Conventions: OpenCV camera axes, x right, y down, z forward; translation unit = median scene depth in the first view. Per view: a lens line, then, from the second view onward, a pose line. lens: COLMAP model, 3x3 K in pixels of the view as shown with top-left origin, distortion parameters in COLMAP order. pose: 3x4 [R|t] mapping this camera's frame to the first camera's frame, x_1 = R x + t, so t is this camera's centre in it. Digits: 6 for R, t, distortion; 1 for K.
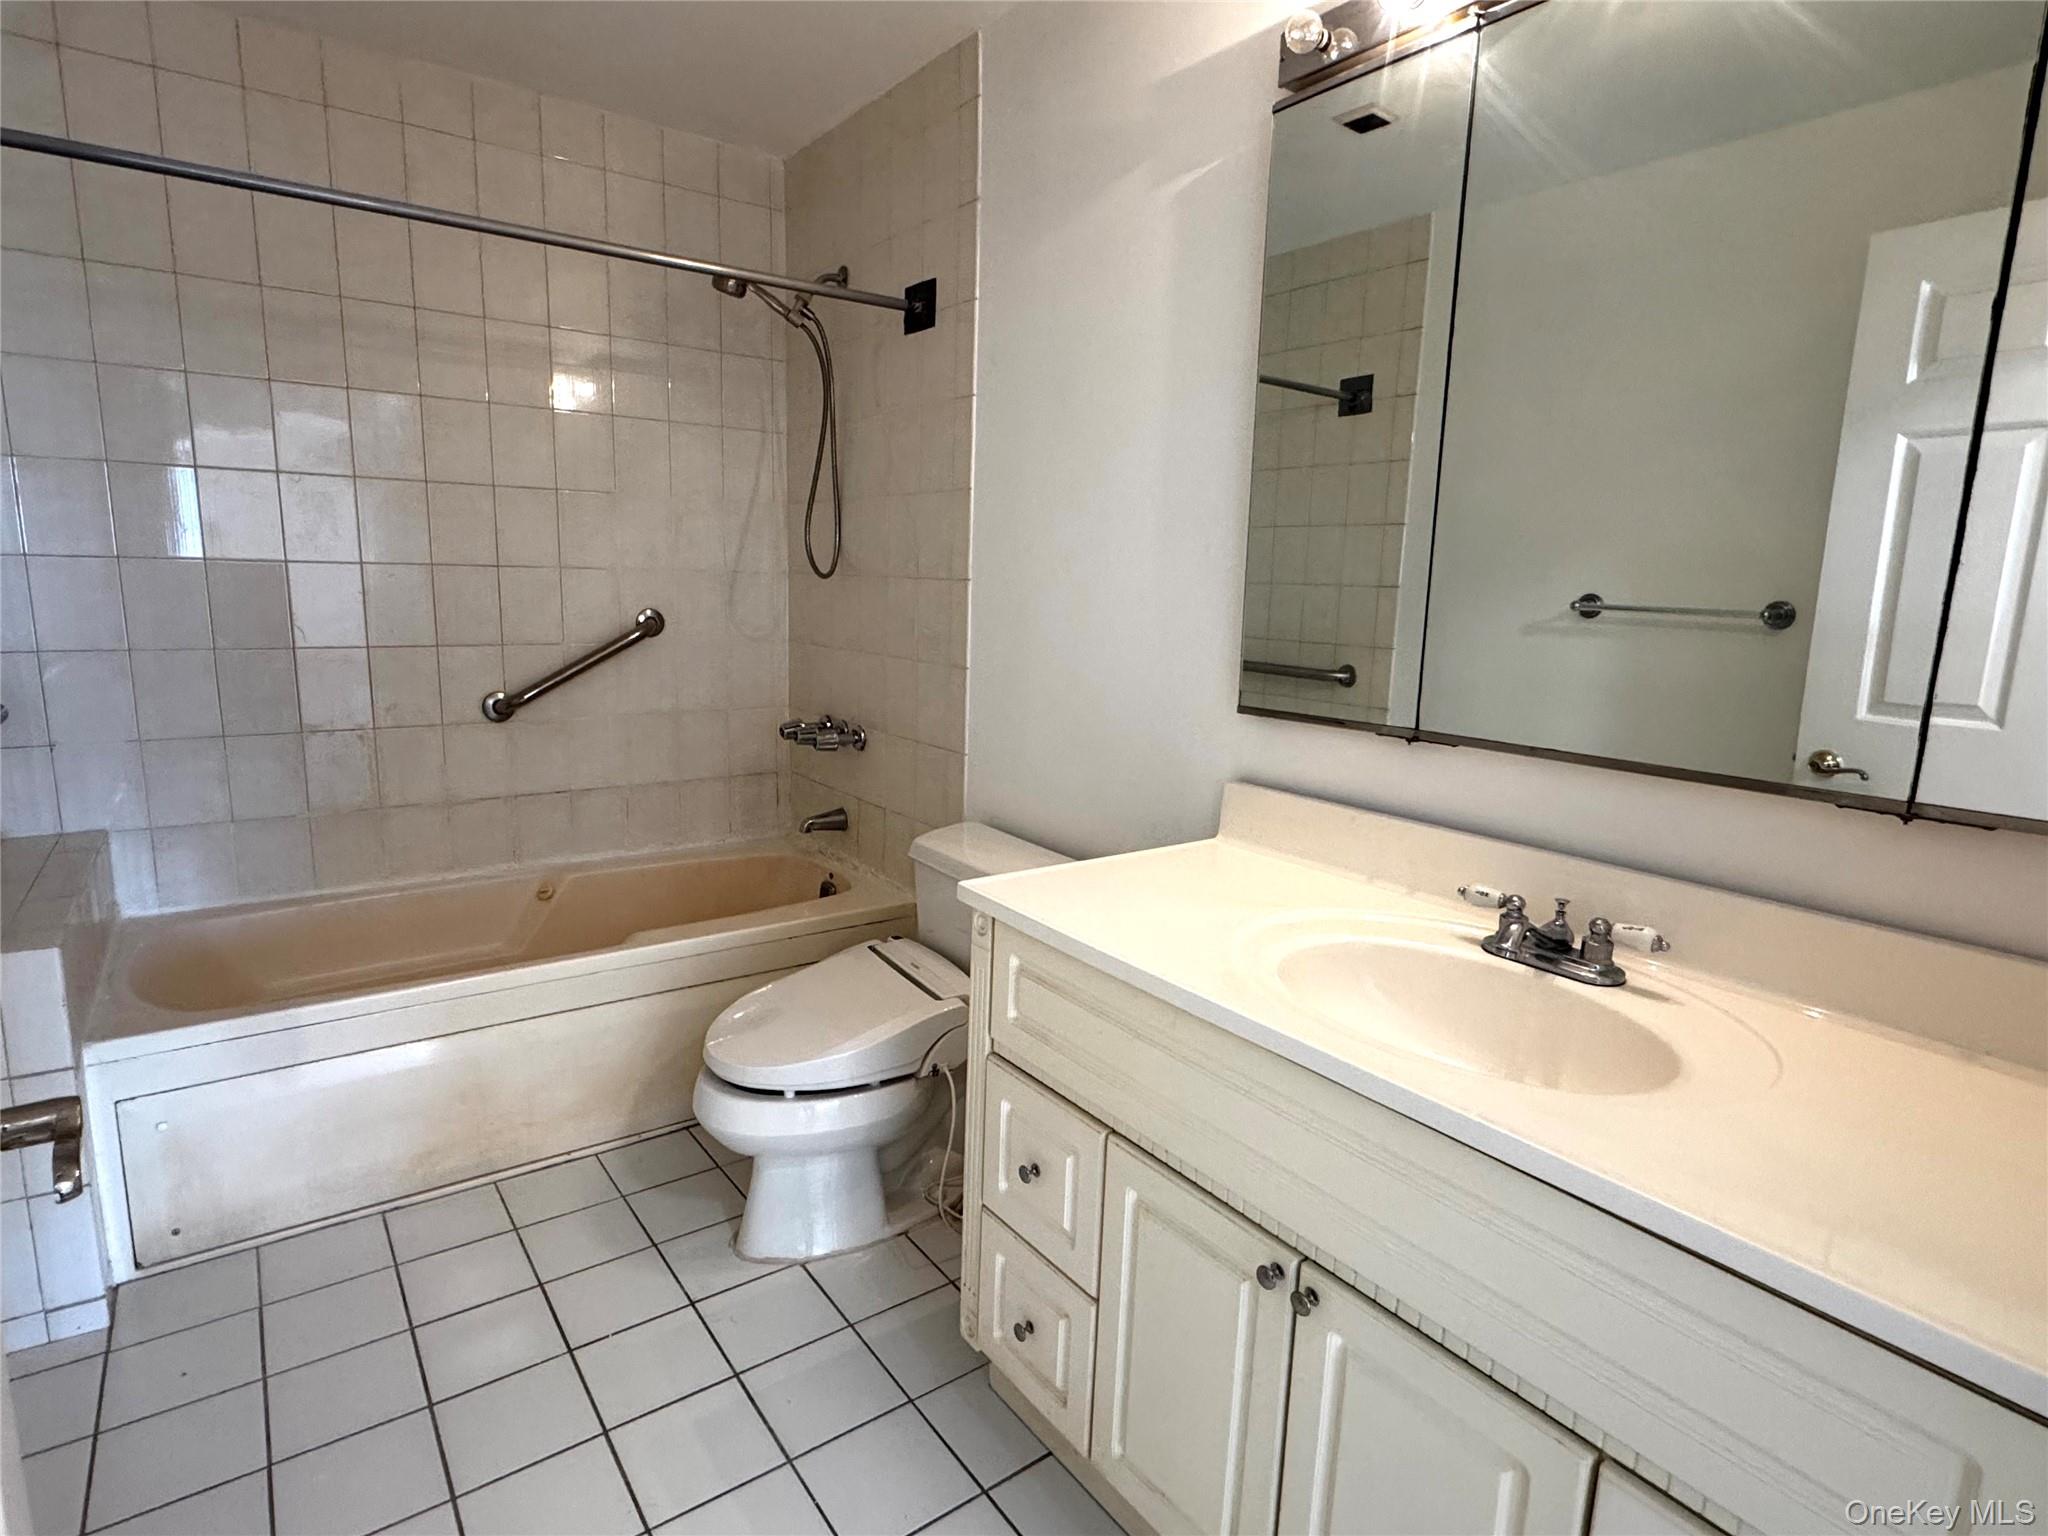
lens RADIAL K [[1082.6, 0, 1022.6], [0, 1082.6, 769.5], [0, 0, 1]] dist [-0.007420, 0.000802]
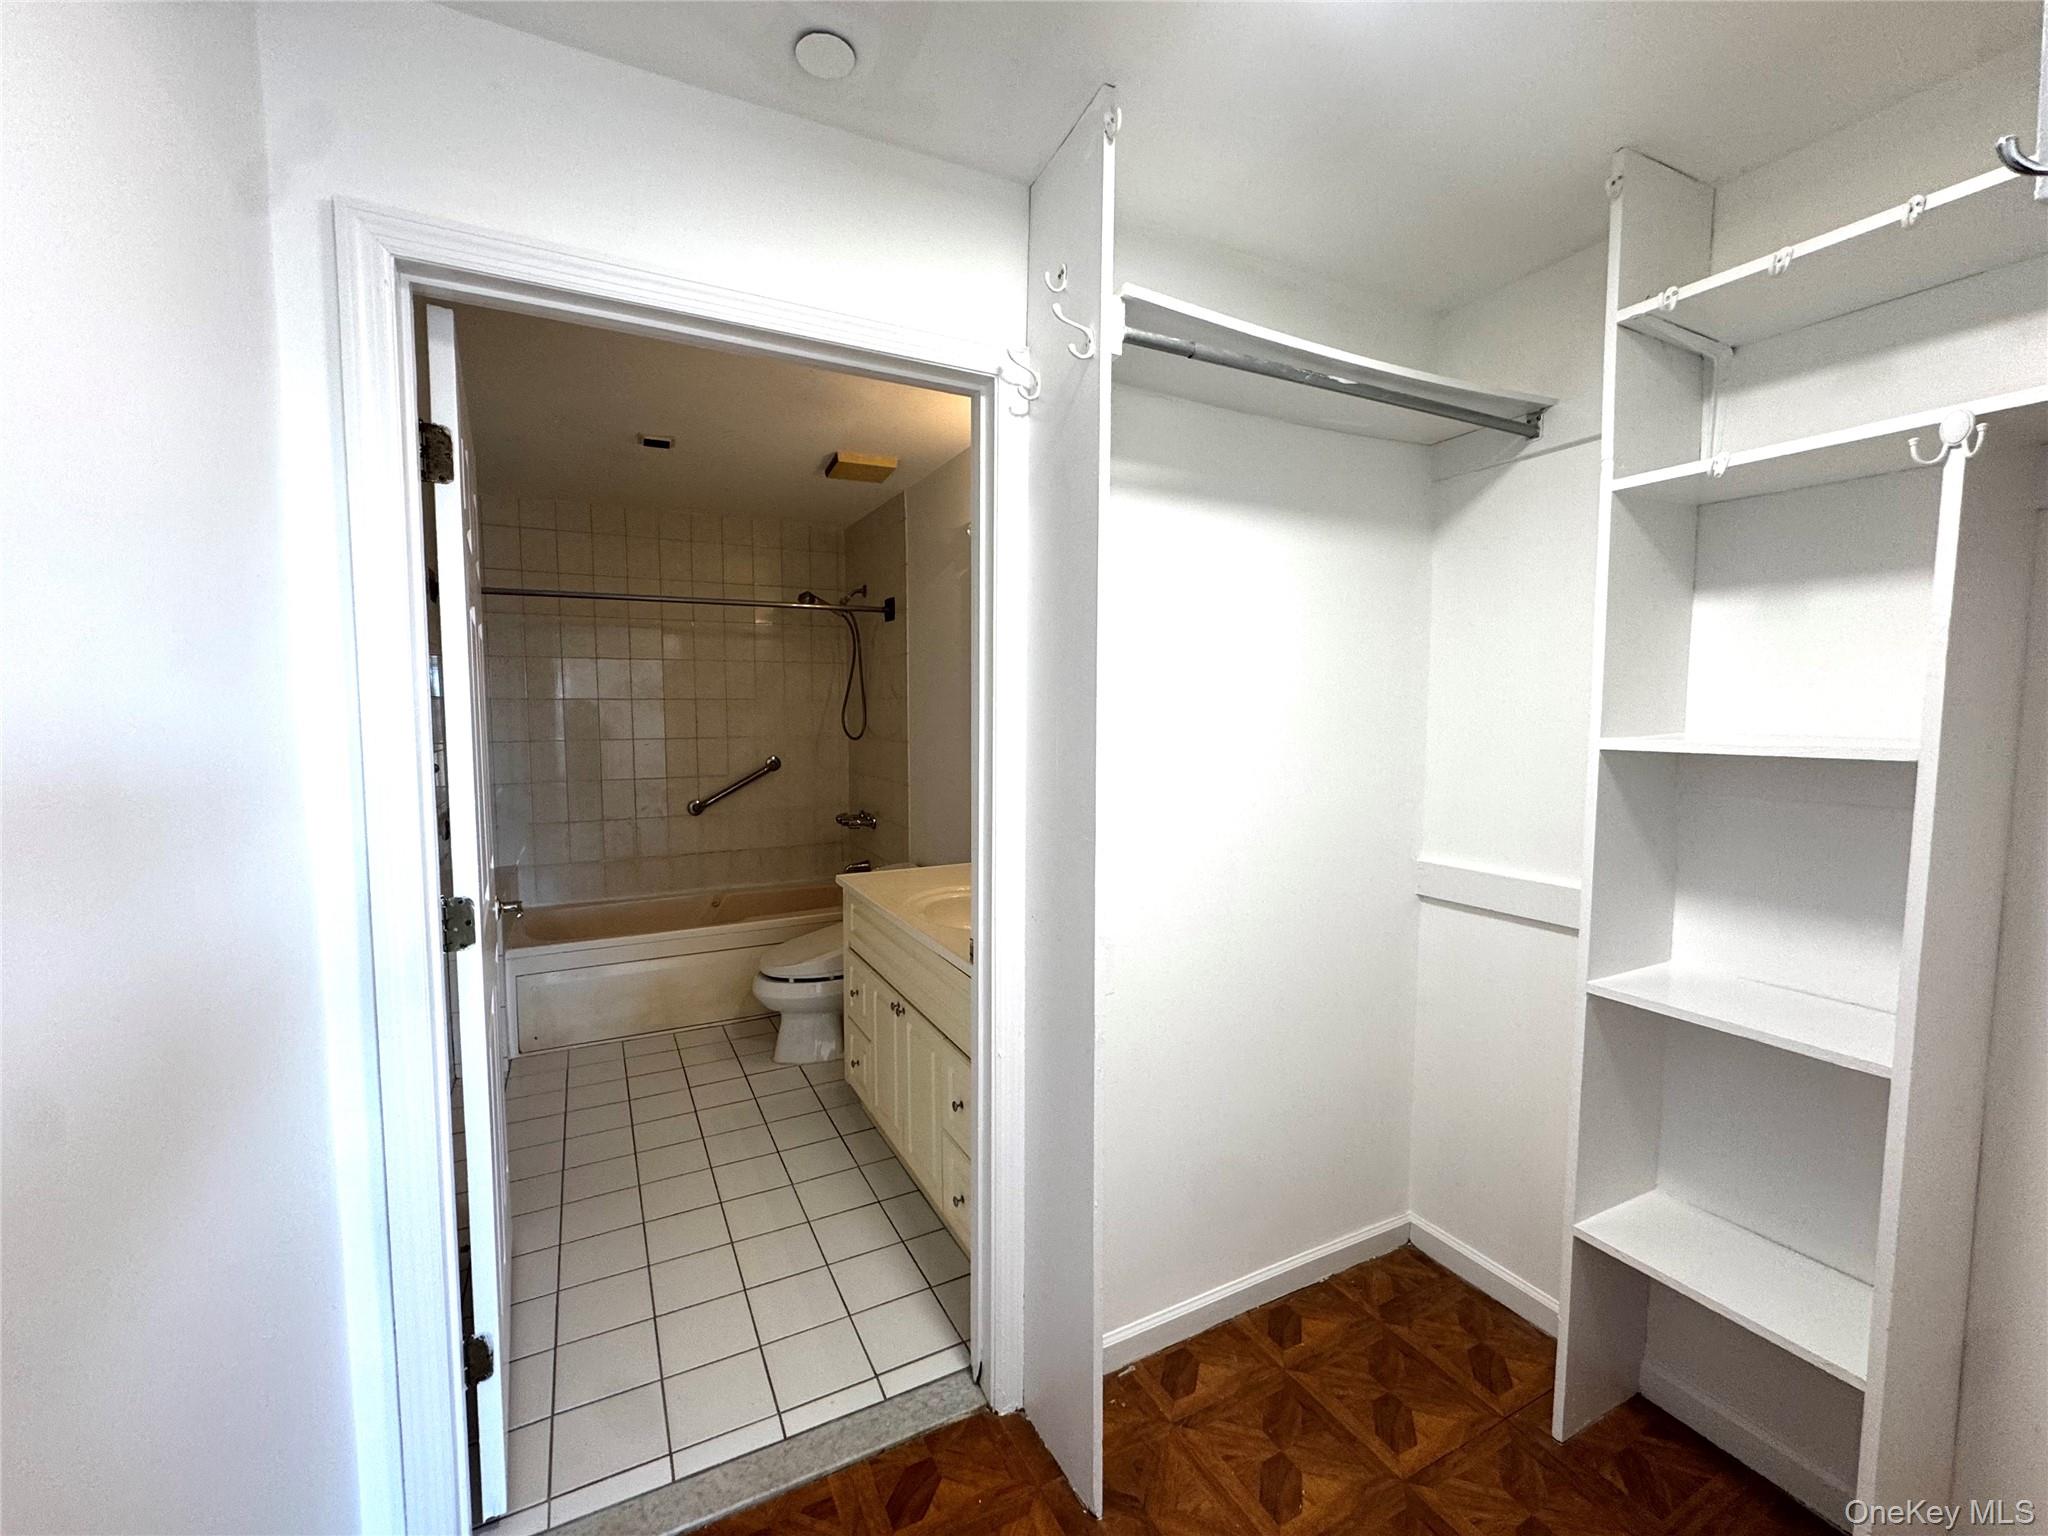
lens RADIAL K [[822.8, 0, 1021.4], [0, 822.8, 762.0], [0, 0, 1]] dist [-0.018738, -0.000328]
pose [[0.989656, -0.020192, -0.142036, 0.405100], [0.003850, 0.993427, -0.114403, 0.041897], [0.143413, 0.112673, 0.983228, -0.511197]]
